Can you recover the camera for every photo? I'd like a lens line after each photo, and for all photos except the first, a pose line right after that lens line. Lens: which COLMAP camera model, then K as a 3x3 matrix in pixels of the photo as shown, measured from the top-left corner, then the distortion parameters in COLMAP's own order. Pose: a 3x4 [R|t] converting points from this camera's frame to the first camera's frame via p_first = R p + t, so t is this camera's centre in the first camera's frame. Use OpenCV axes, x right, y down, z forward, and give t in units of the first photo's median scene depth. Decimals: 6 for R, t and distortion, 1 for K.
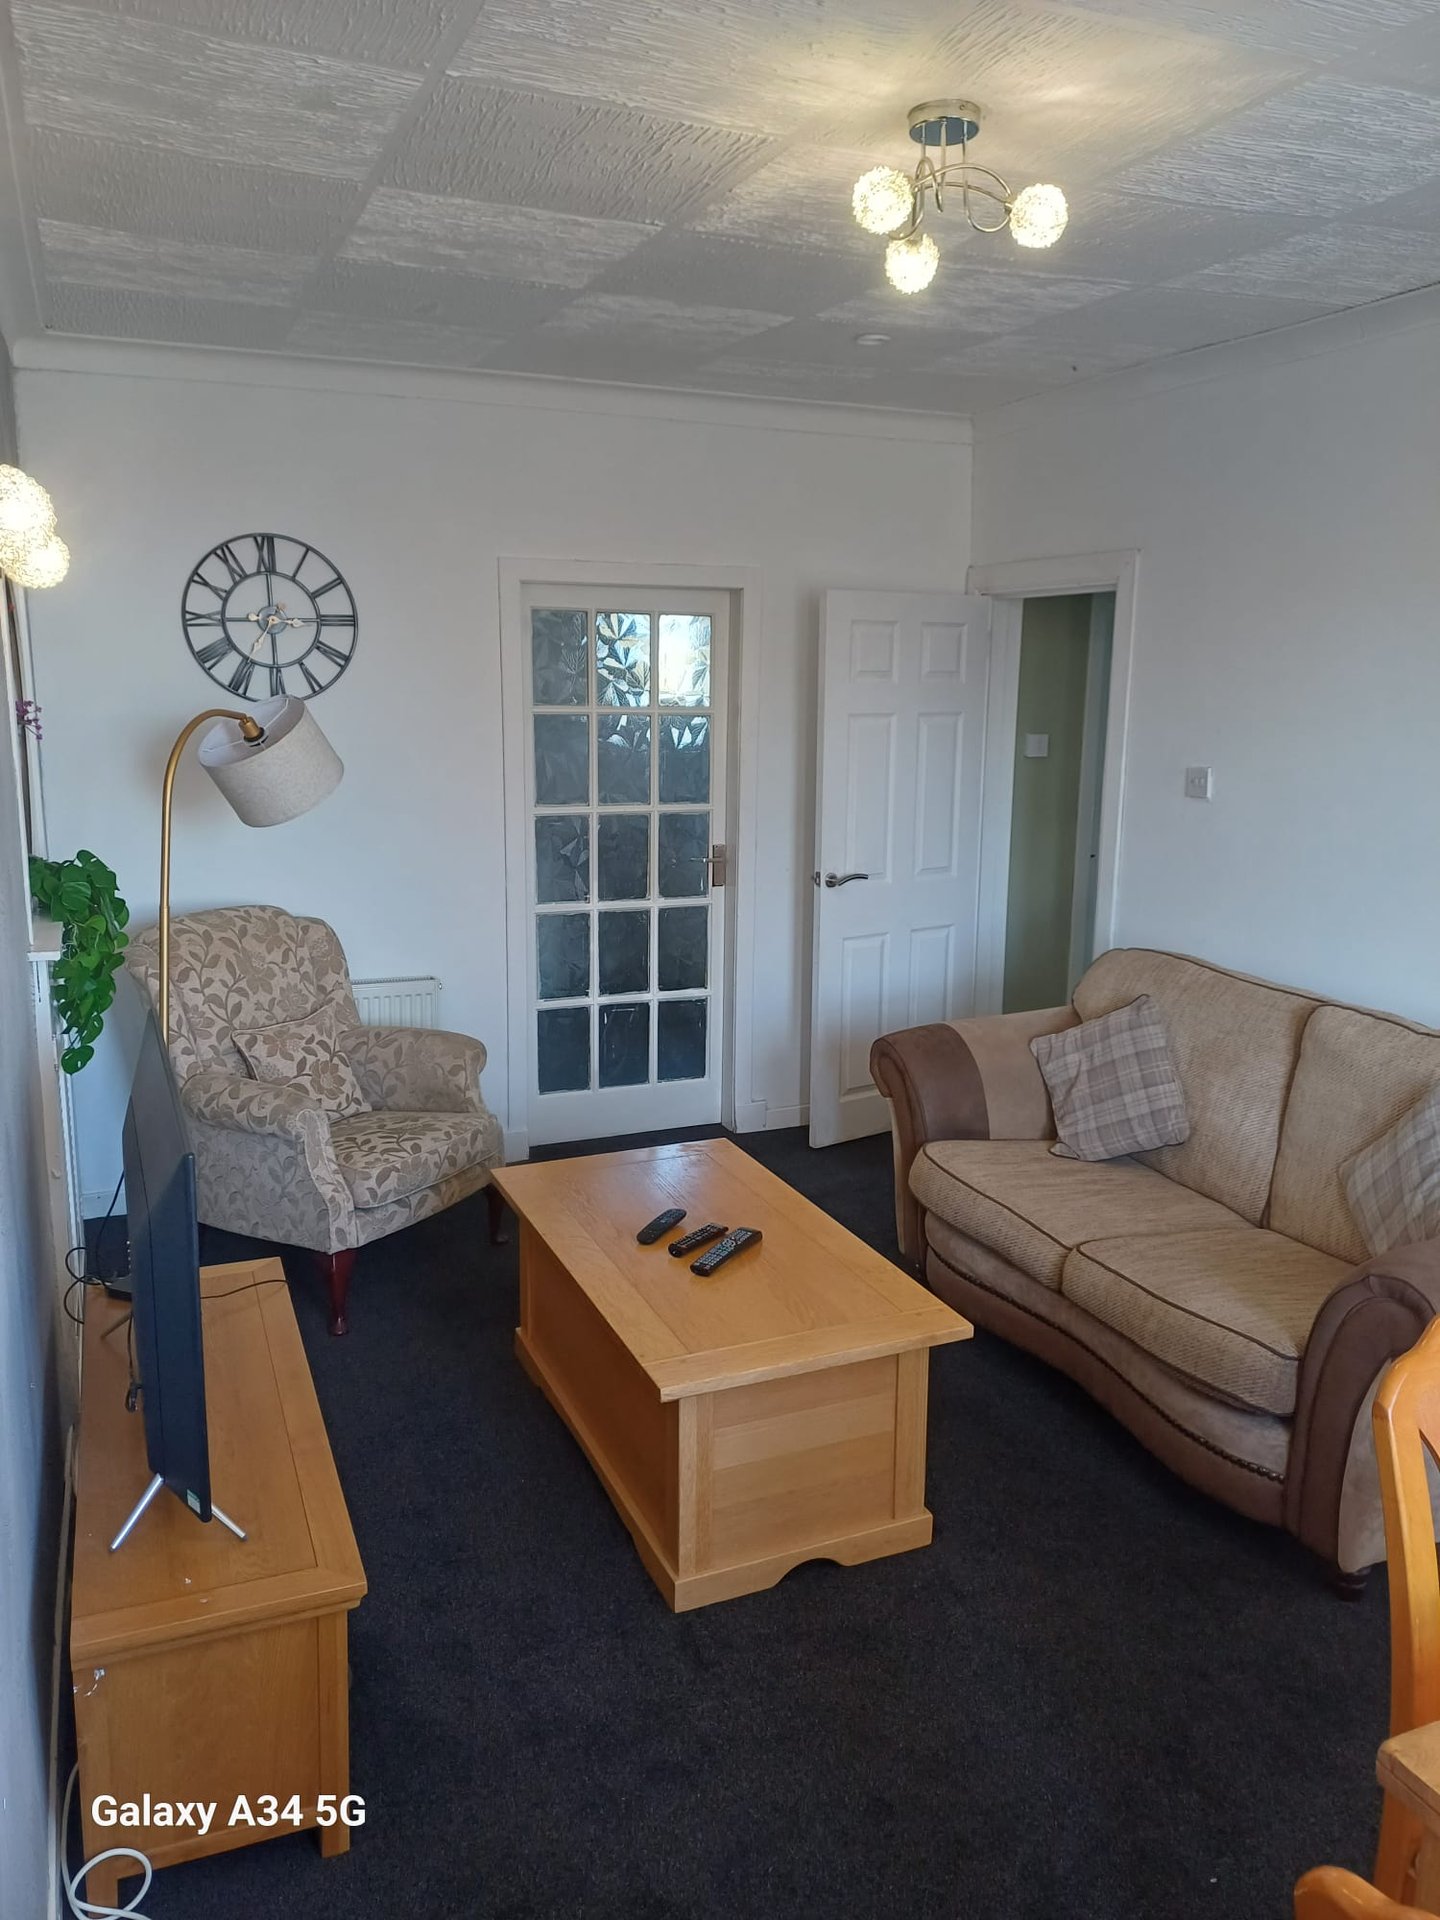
lens RADIAL K [[1423.5, 0, 720.2], [0, 1423.5, 975.3], [0, 0, 1]] dist [0.020822, -0.008083]
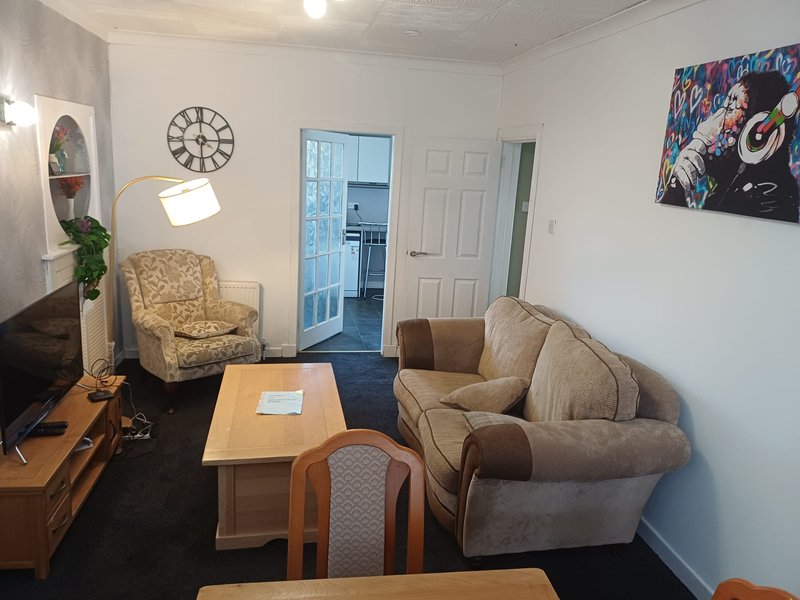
lens RADIAL K [[593.1, 0, 400.7], [0, 593.1, 296.7], [0, 0, 1]] dist [0.020822, -0.008083]
pose [[0.974261, 0.091979, -0.205802, 0.292643], [-0.090816, 0.995753, 0.015111, -0.014711], [0.206318, 0.003968, 0.978477, 0.016542]]
